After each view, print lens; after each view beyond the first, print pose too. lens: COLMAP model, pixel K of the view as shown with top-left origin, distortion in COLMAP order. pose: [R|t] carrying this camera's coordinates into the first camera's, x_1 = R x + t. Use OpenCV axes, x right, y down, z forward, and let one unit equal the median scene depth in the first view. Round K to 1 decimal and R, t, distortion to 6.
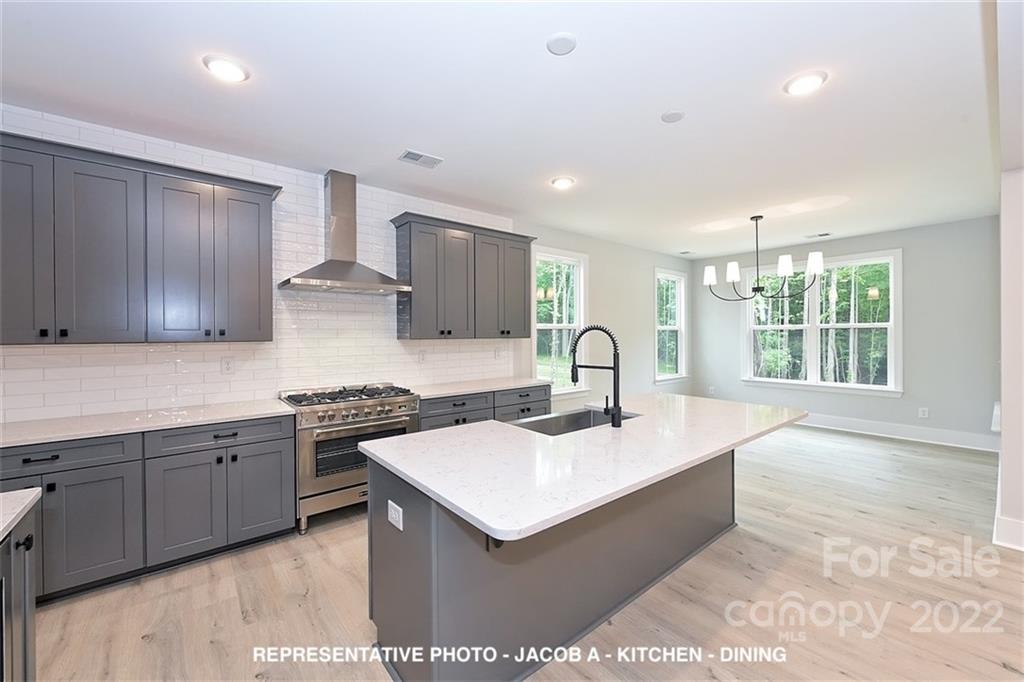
lens RADIAL K [[401.7, 0, 513.5], [0, 401.7, 335.8], [0, 0, 1]] dist [0.001195, 0.000044]
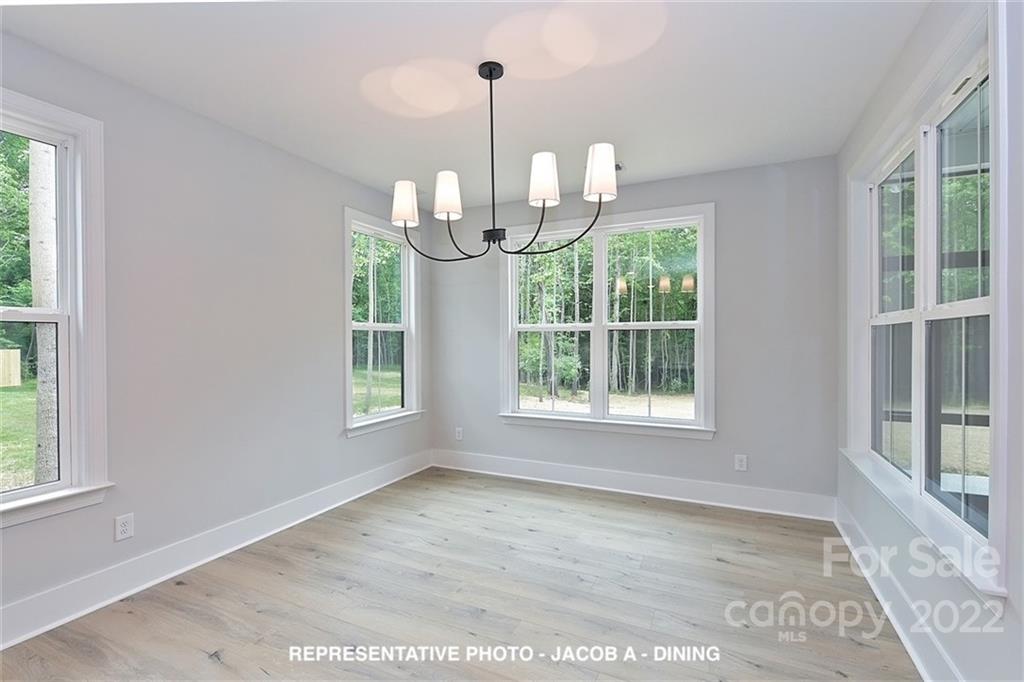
lens RADIAL K [[447.0, 0, 508.8], [0, 447.0, 339.6], [0, 0, 1]] dist [-0.002614, -0.000328]
pose [[0.905565, 0.002039, 0.424204, 0.274124], [-0.000479, 0.999993, -0.003784, -0.000479], [-0.424208, 0.003223, 0.905559, 0.364325]]
